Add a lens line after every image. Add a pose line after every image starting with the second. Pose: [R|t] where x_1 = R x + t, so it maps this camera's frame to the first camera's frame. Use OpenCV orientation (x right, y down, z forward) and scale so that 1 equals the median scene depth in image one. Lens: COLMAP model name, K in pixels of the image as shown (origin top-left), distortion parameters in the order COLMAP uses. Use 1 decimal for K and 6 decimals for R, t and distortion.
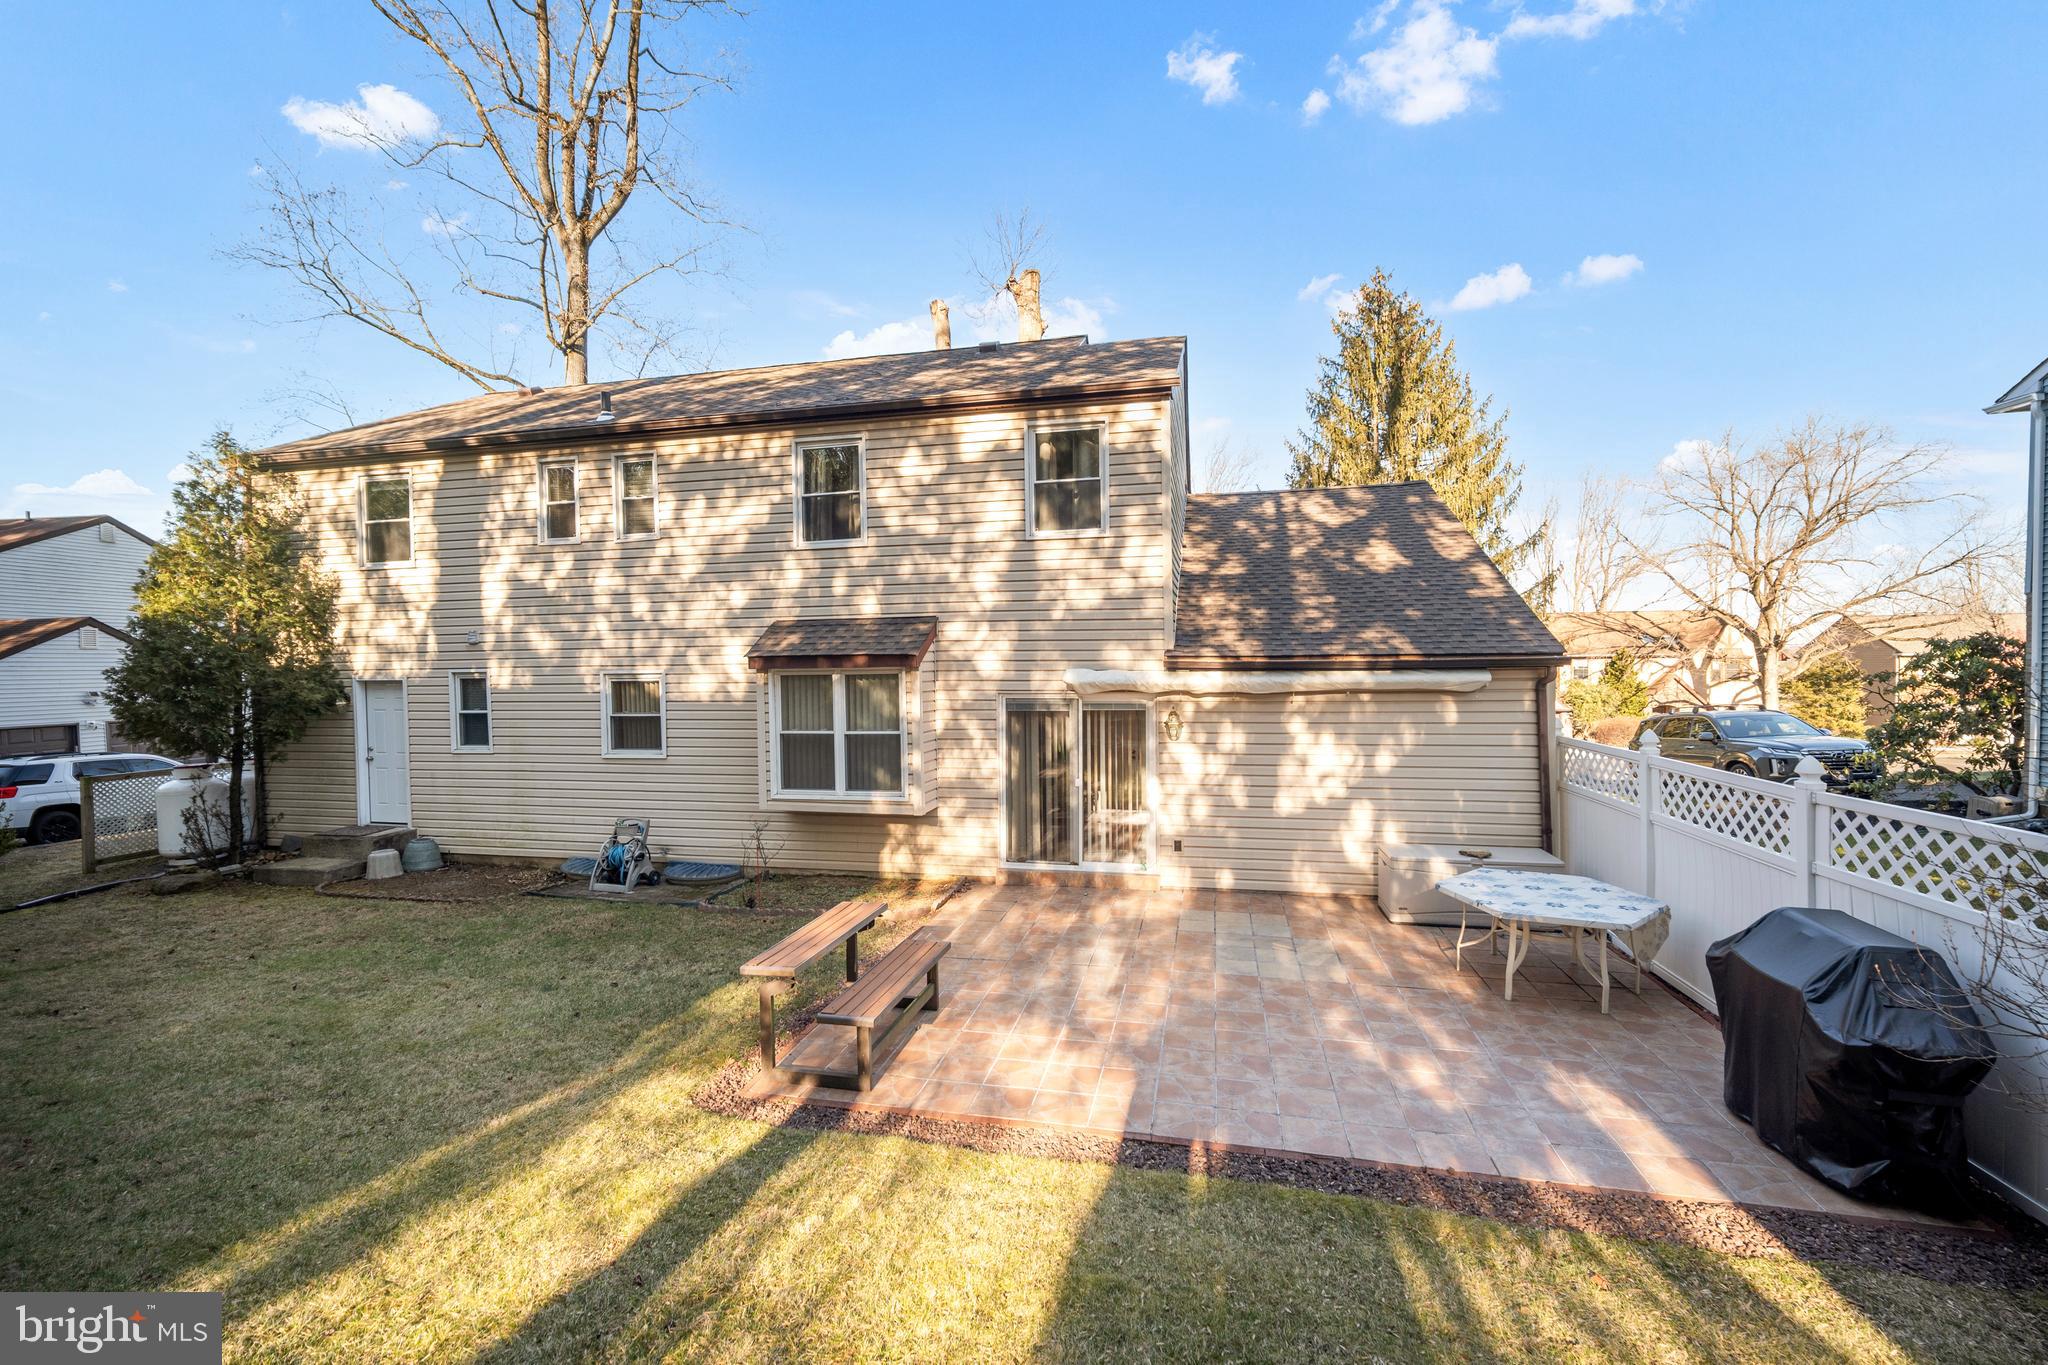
lens RADIAL K [[843.3, 0, 1024.0], [0, 843.3, 682.5], [0, 0, 1]] dist [-0.001332, 0.000024]
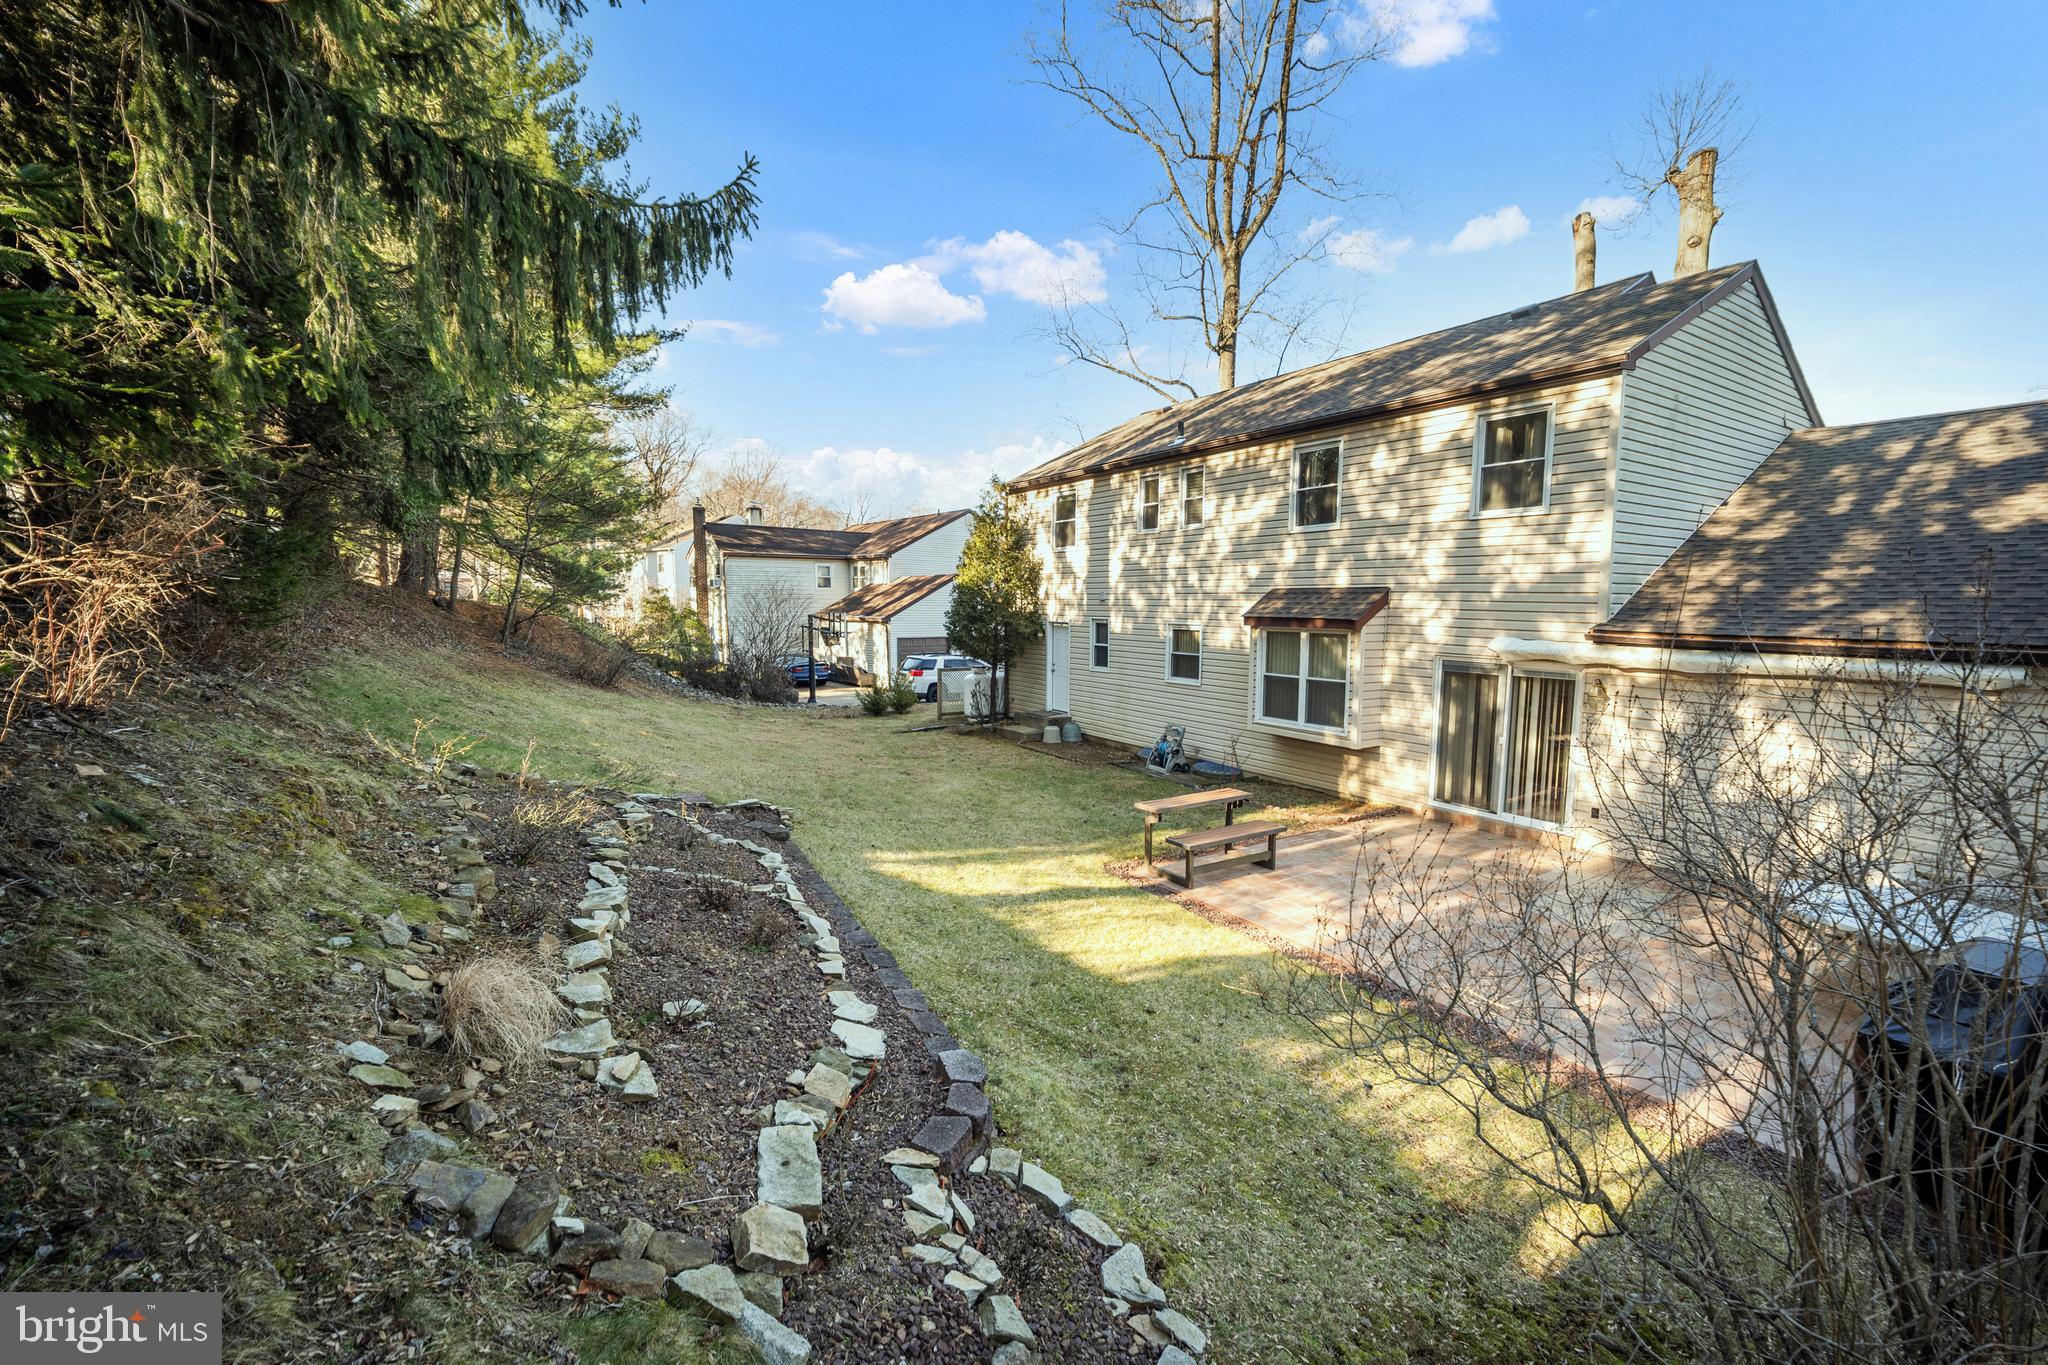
lens RADIAL K [[843.3, 0, 1024.0], [0, 843.3, 682.5], [0, 0, 1]] dist [-0.001332, 0.000024]
pose [[0.706256, 0.085964, -0.702718, 0.364972], [-0.030925, 0.995399, 0.090687, -0.035634], [0.707280, -0.042316, 0.705665, -0.205476]]
